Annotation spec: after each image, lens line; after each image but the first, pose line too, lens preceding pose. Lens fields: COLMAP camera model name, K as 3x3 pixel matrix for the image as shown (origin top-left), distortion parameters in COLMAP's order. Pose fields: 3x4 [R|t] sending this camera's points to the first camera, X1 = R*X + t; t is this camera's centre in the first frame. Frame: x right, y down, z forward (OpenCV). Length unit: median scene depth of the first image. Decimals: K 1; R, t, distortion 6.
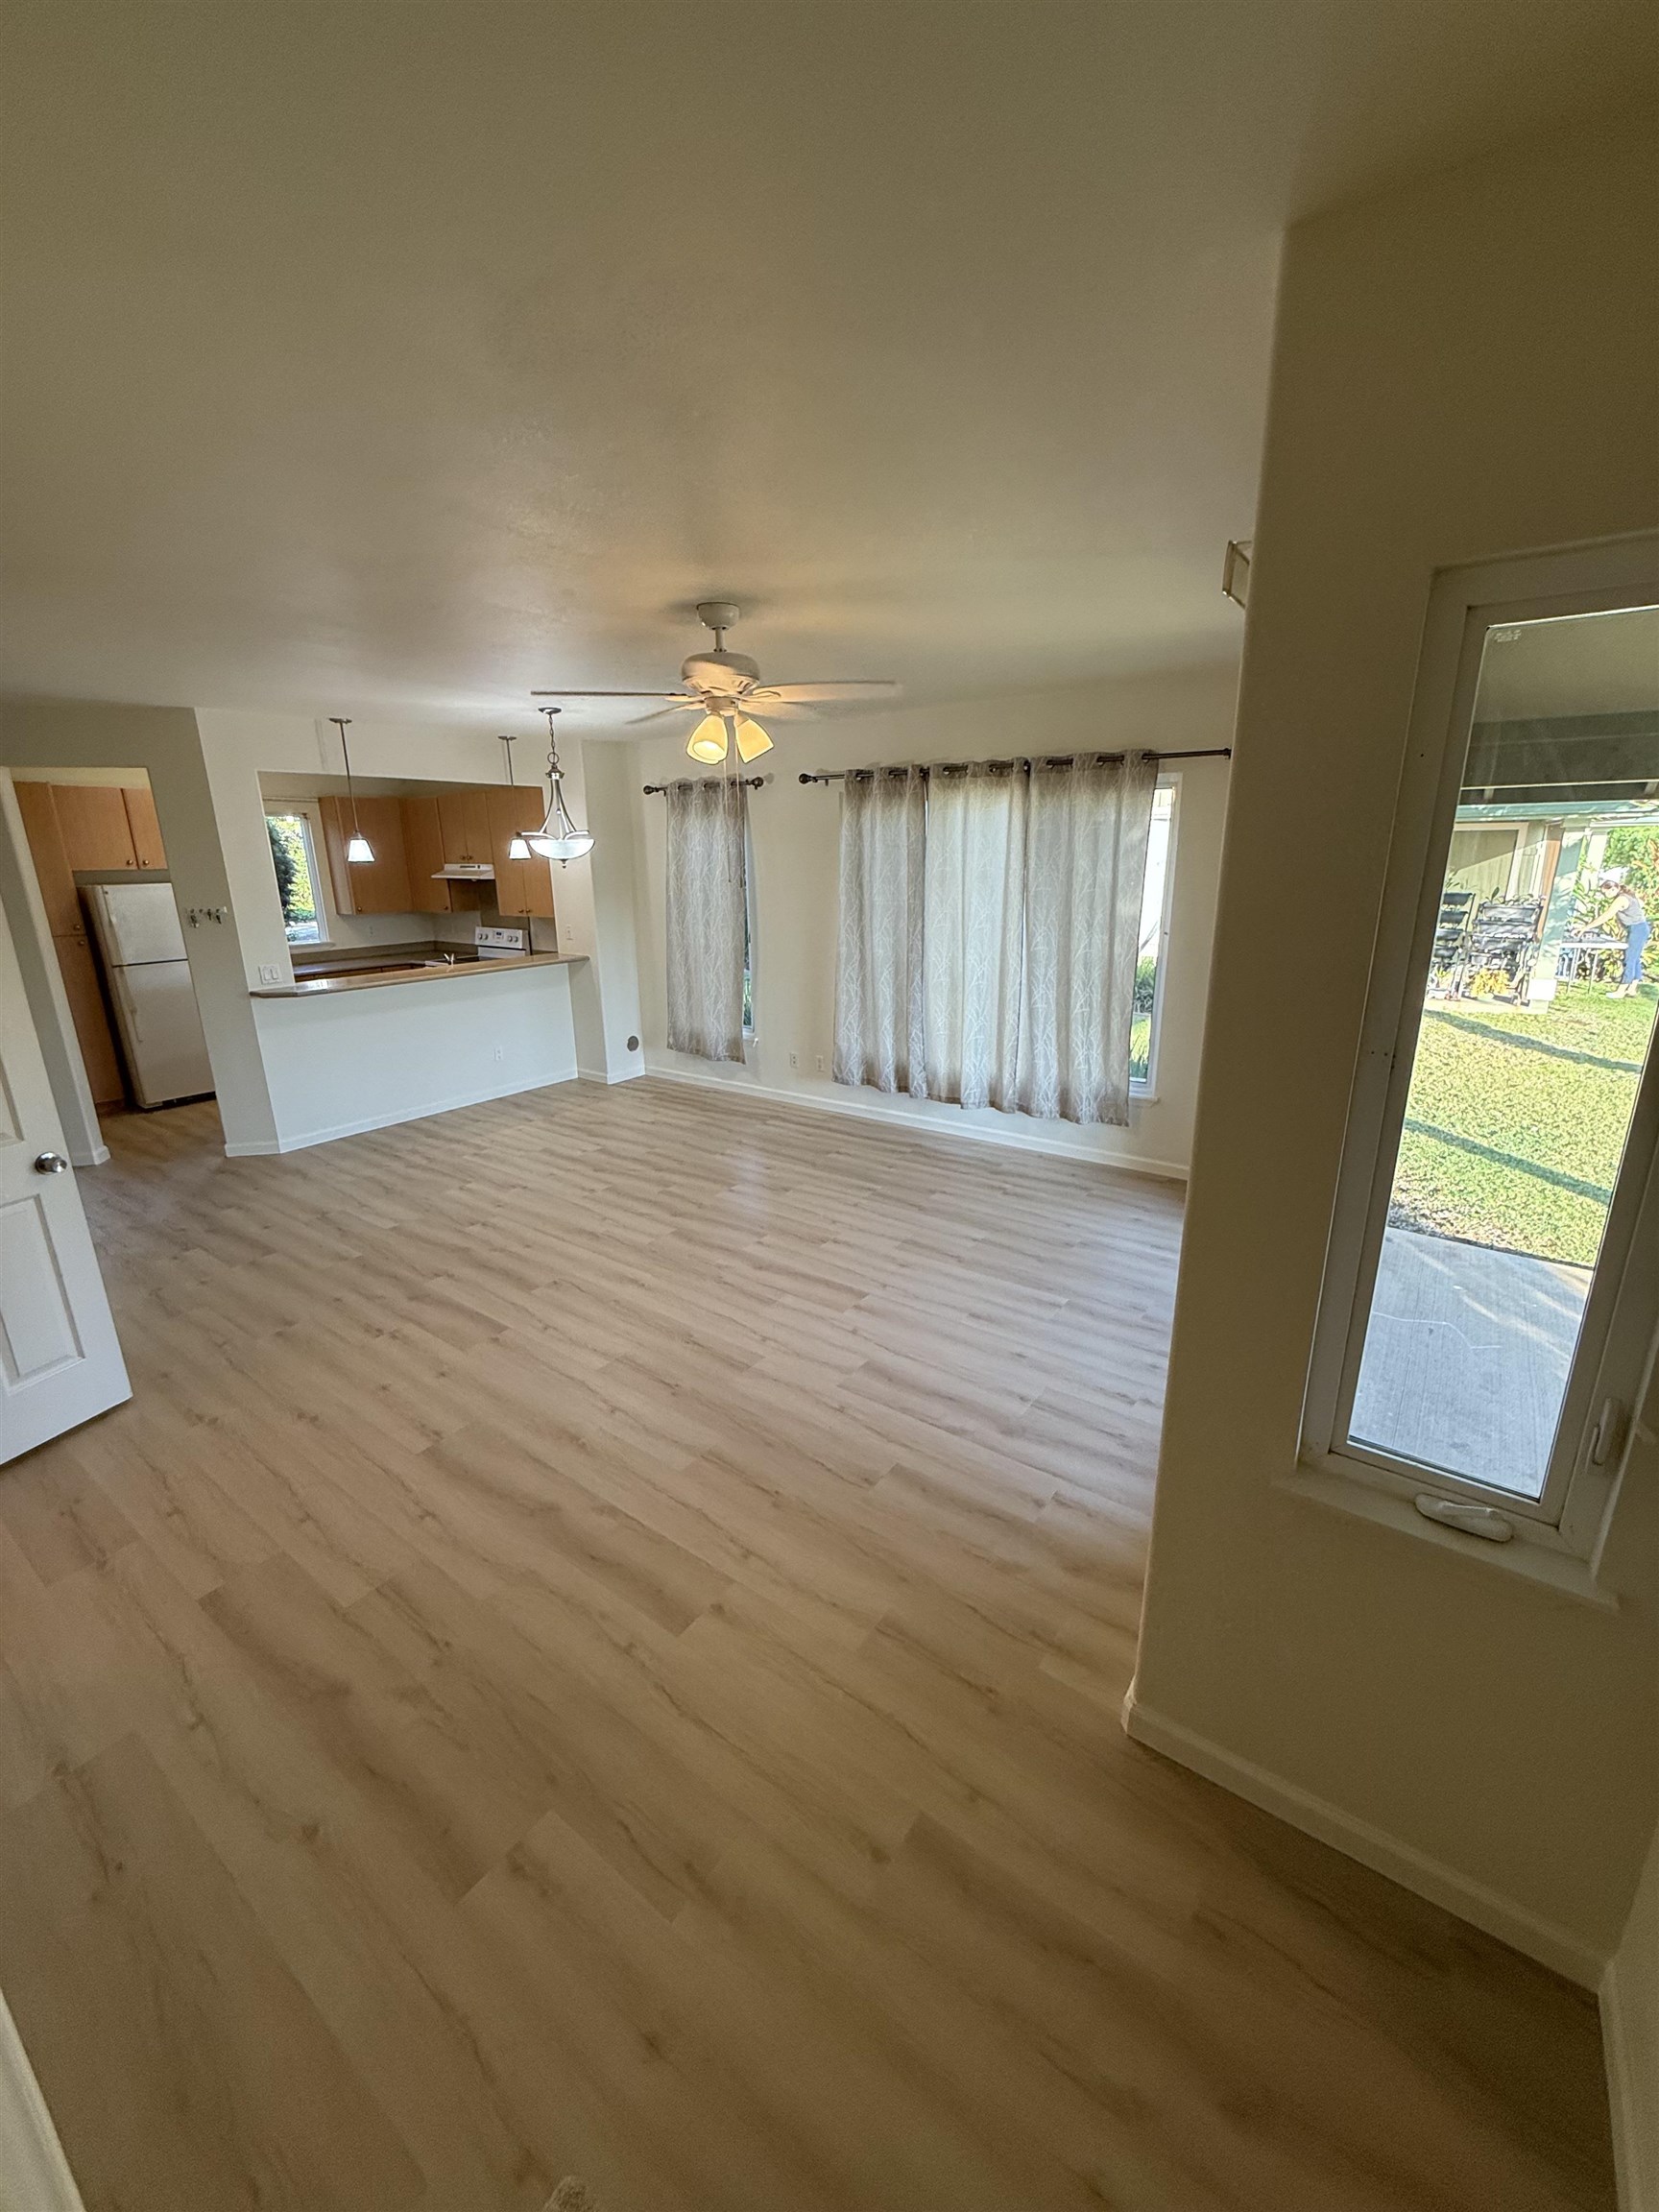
lens RADIAL K [[881.1, 0, 833.9], [0, 881.1, 1103.4], [0, 0, 1]] dist [-0.001090, -0.000128]
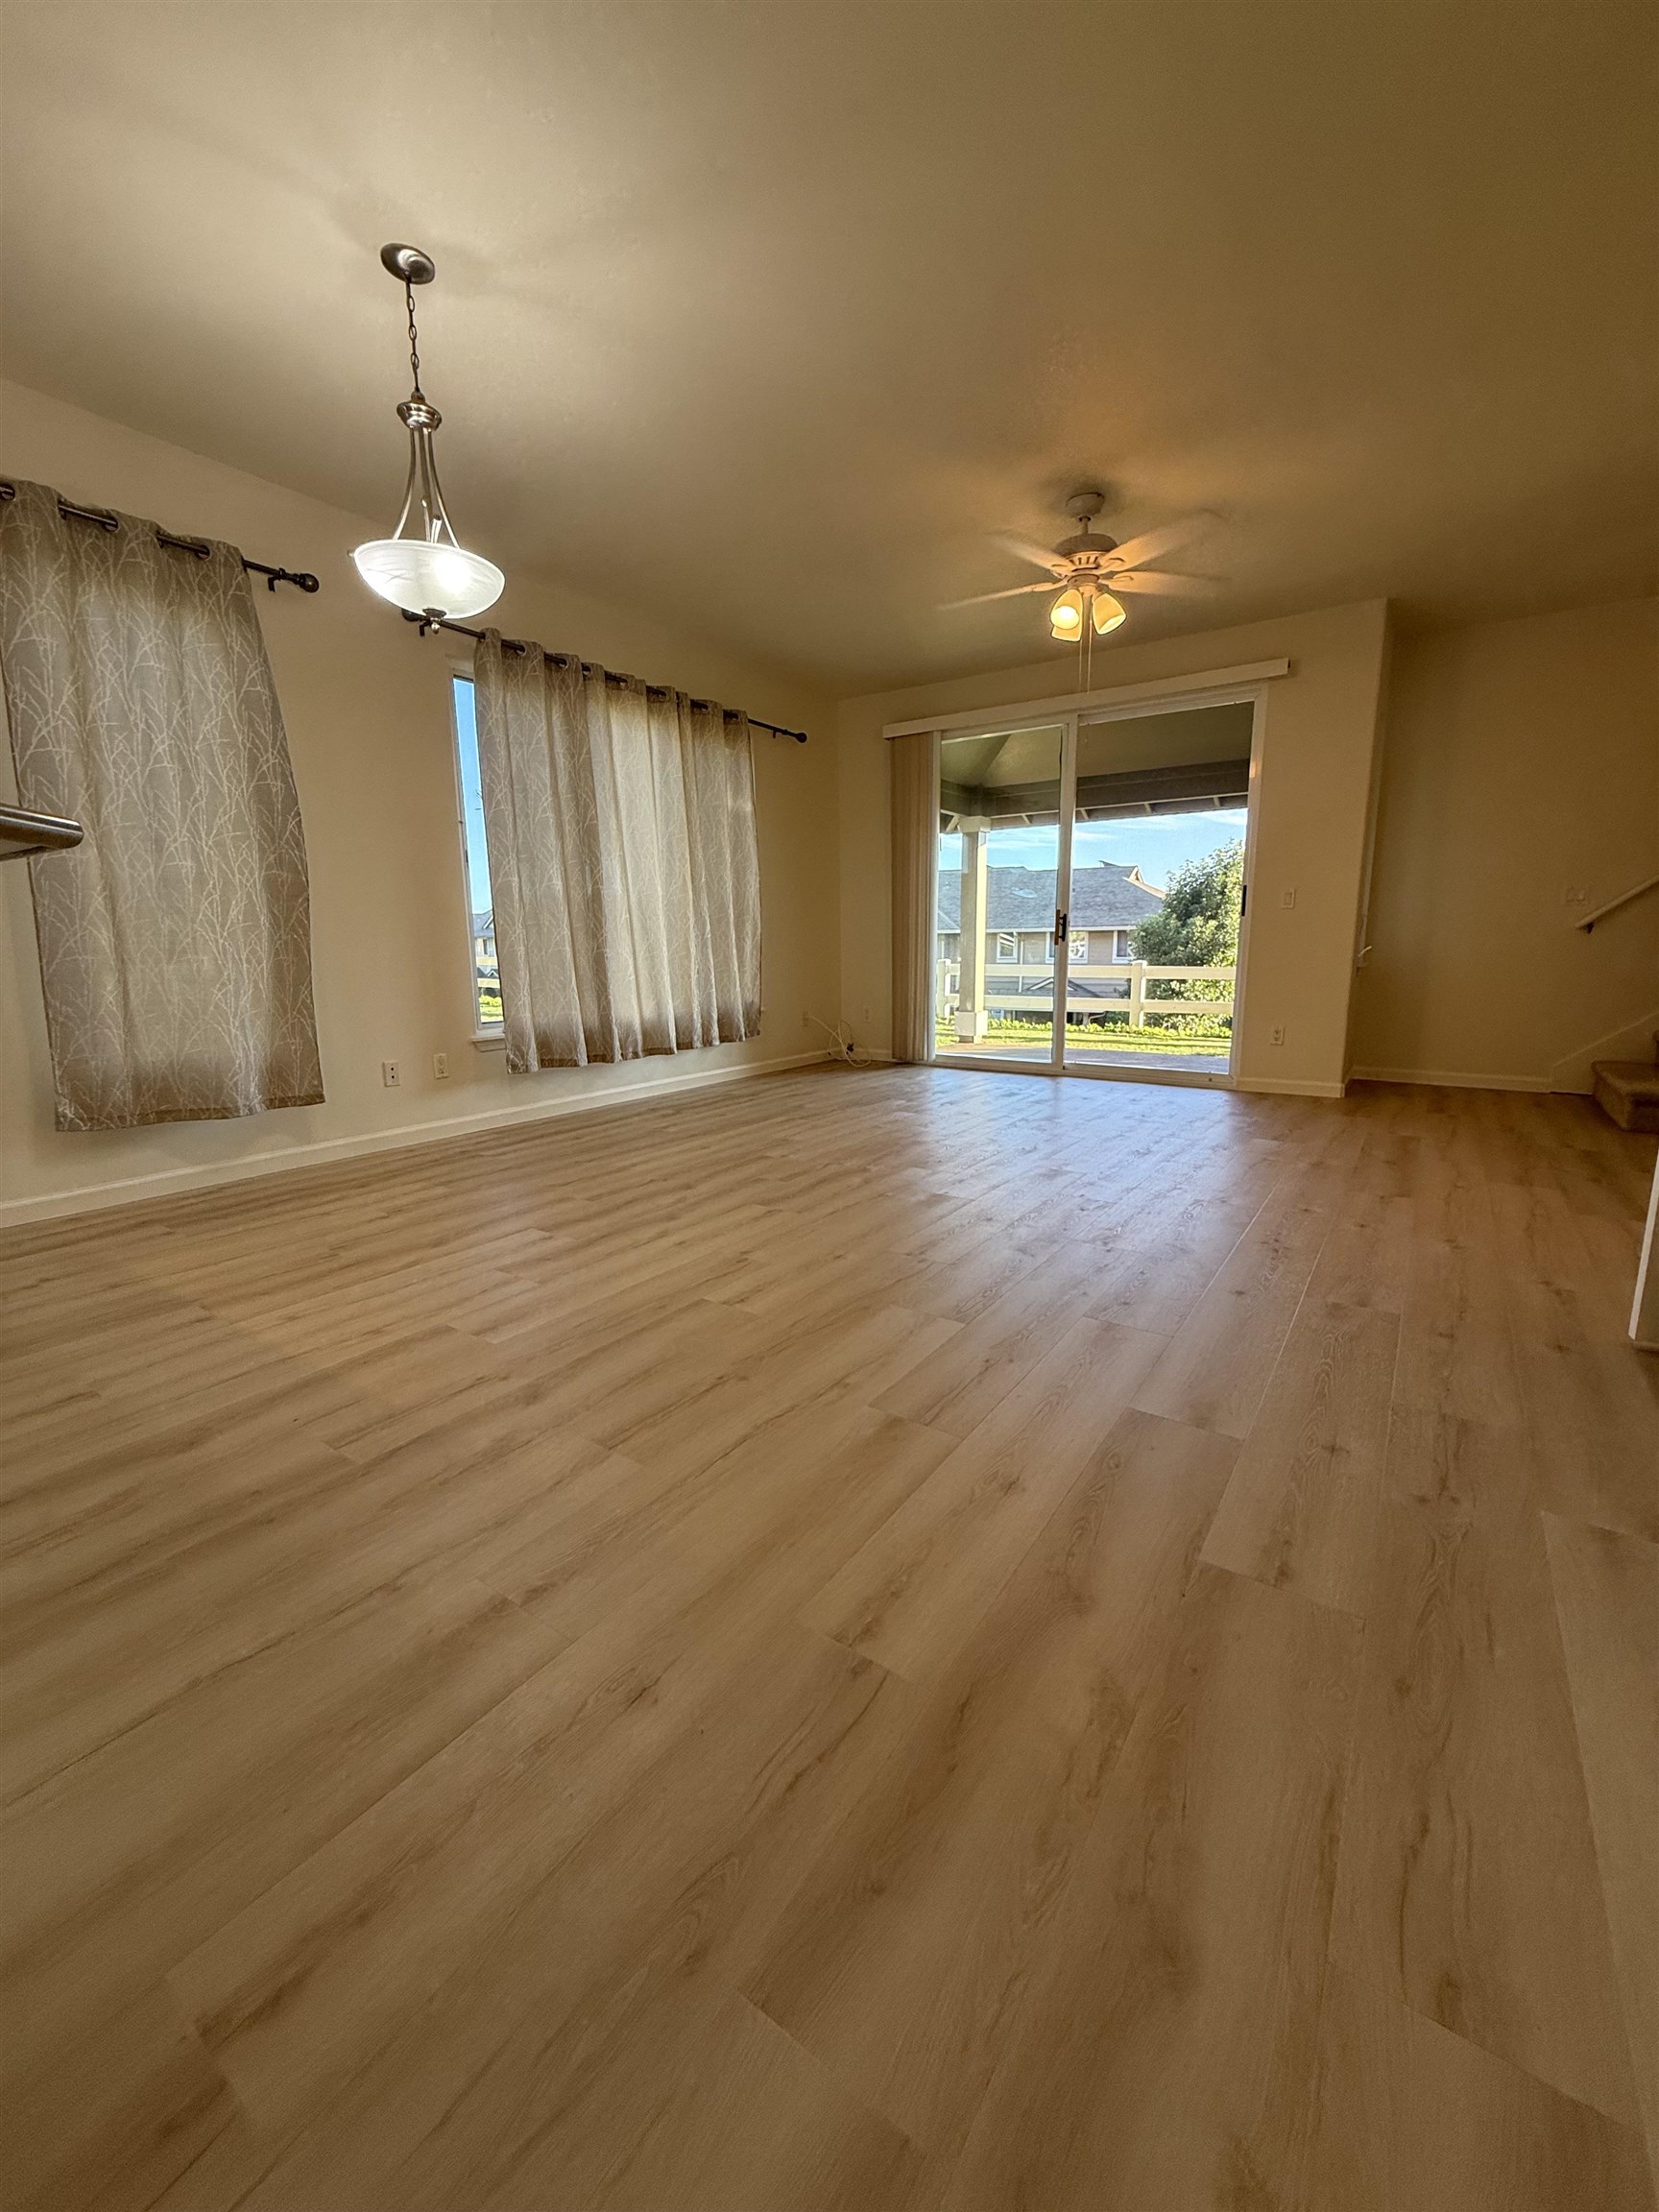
lens RADIAL K [[879.9, 0, 832.8], [0, 879.9, 1100.1], [0, 0, 1]] dist [0.002576, -0.000334]
pose [[-0.028758, -0.165895, 0.985724, -0.724492], [0.285421, 0.943713, 0.167152, -0.052095], [-0.957971, 0.286154, 0.020210, 0.782218]]
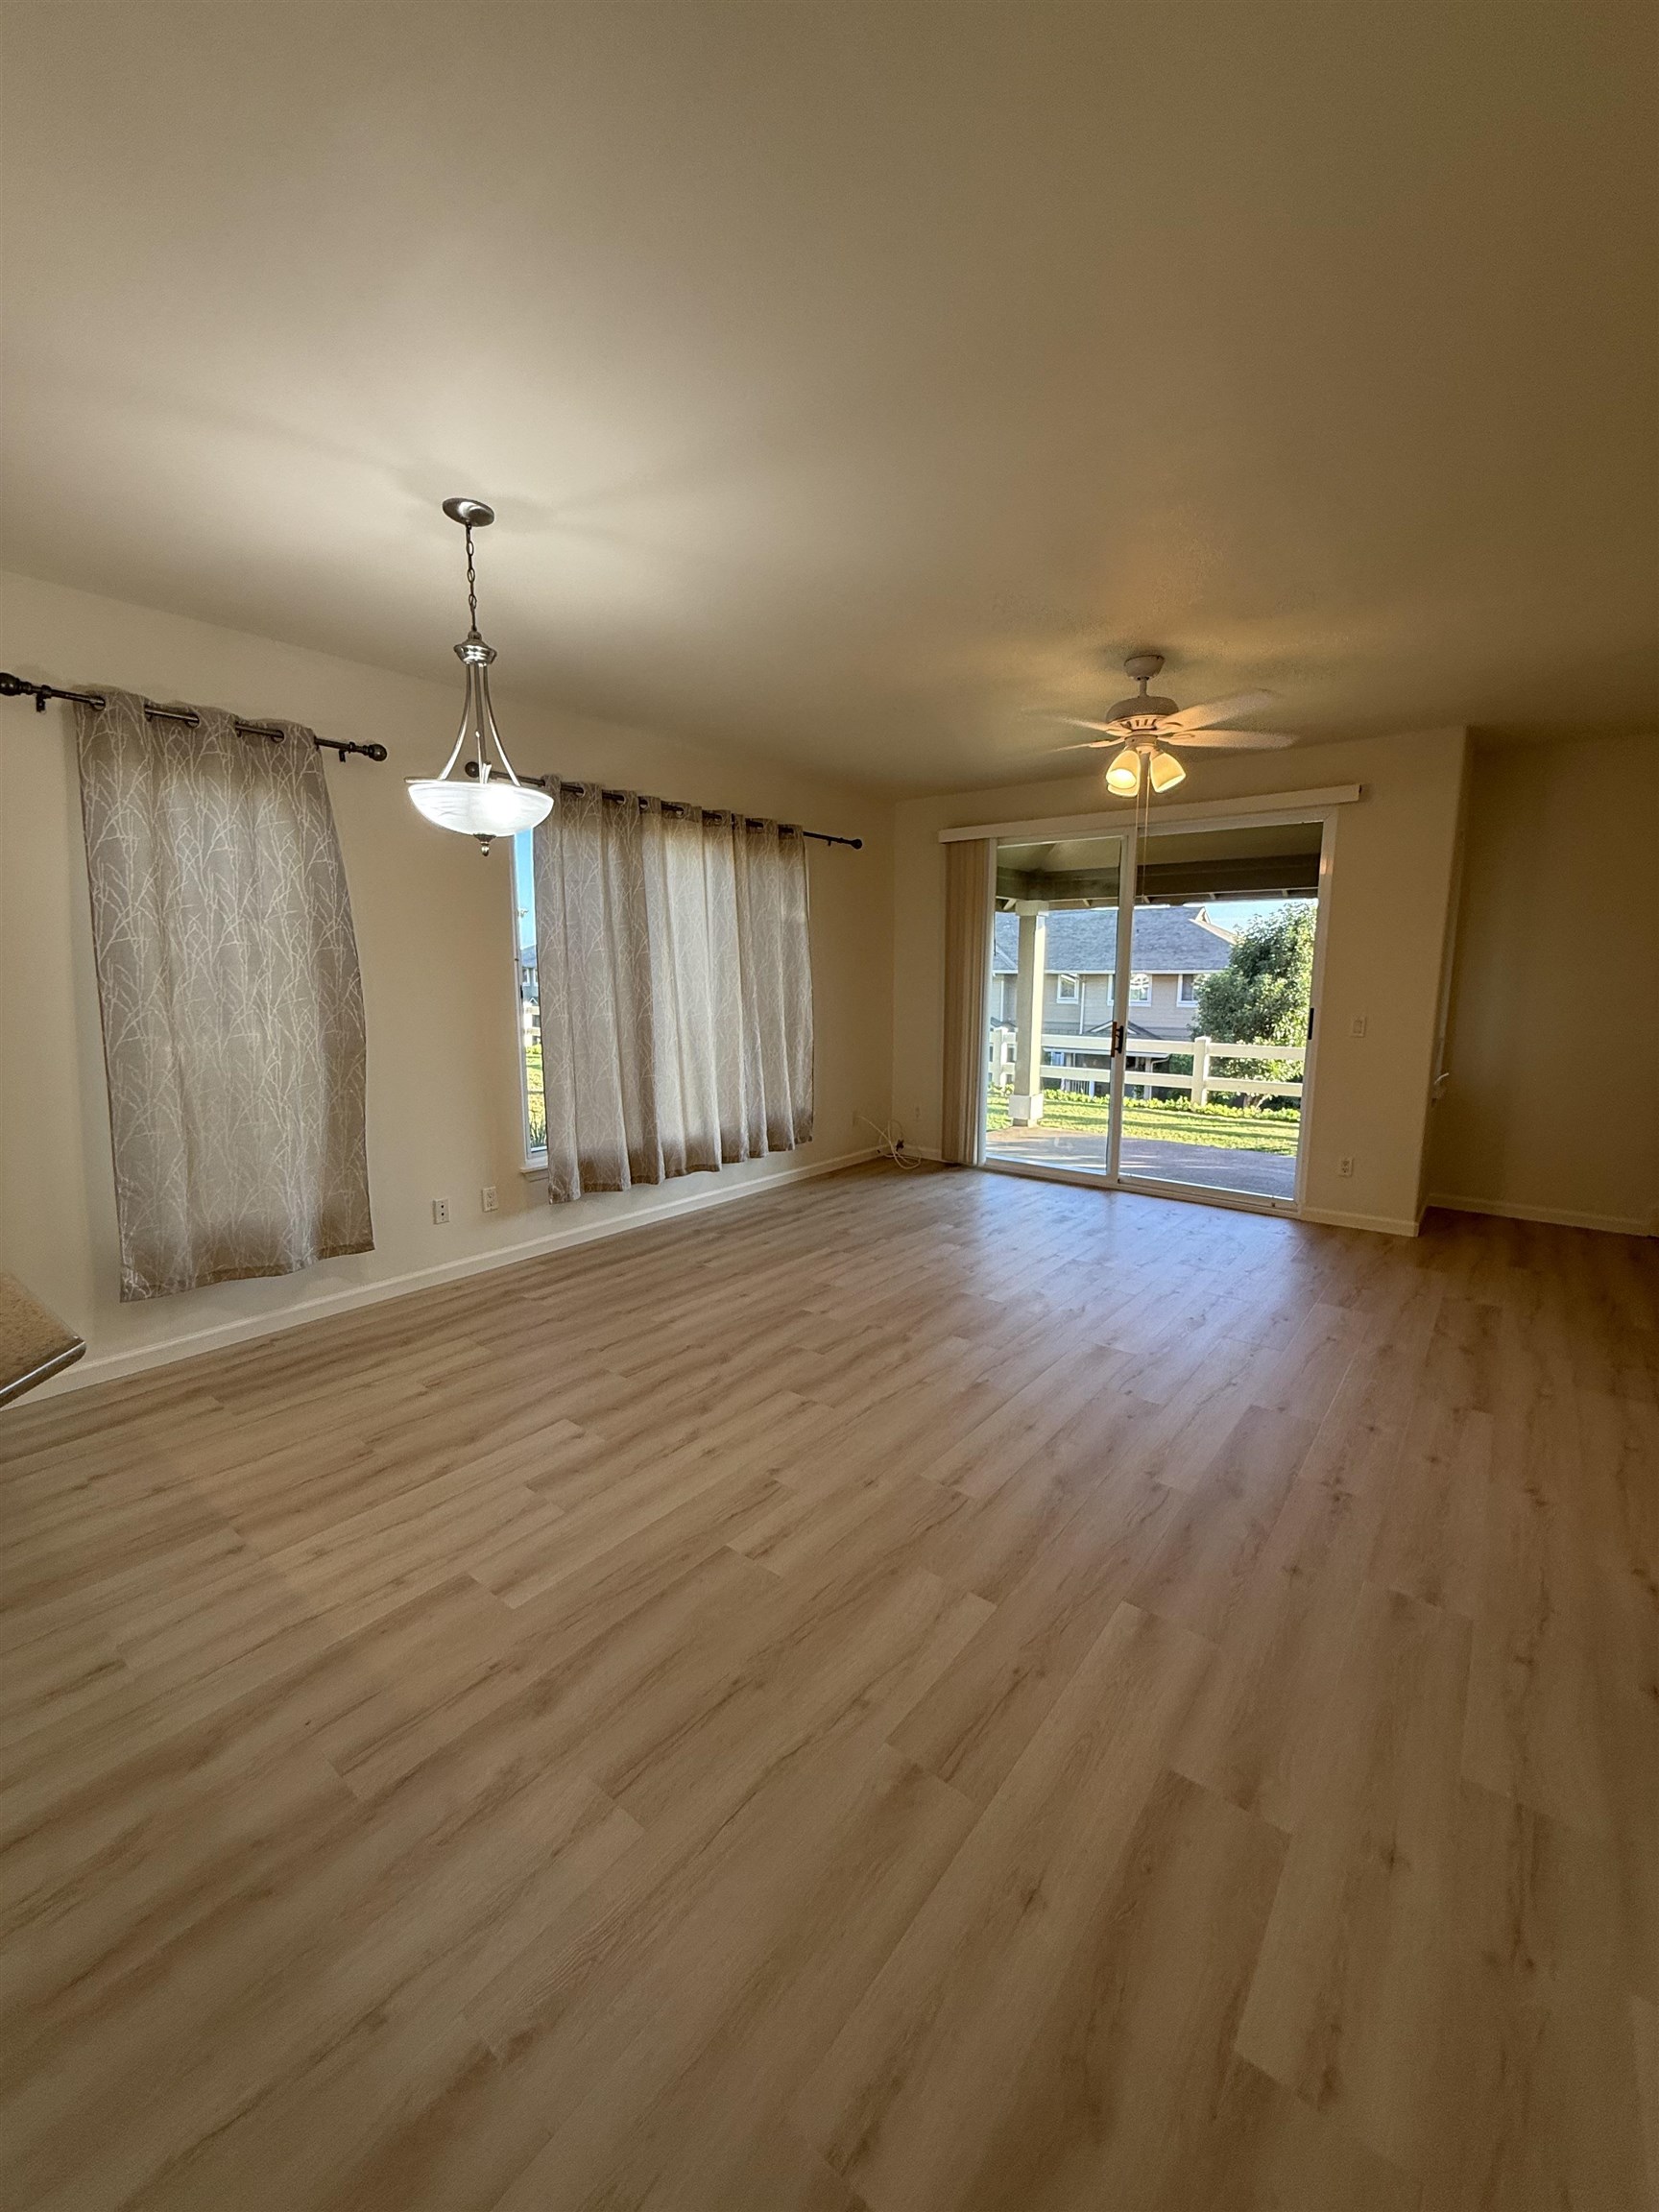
lens RADIAL K [[879.5, 0, 833.0], [0, 879.5, 1101.9], [0, 0, 1]] dist [0.001243, -0.000043]
pose [[0.038394, -0.139792, 0.989436, -0.700852], [0.274261, 0.953616, 0.124088, -0.136925], [-0.960888, 0.266600, 0.074953, 0.746916]]
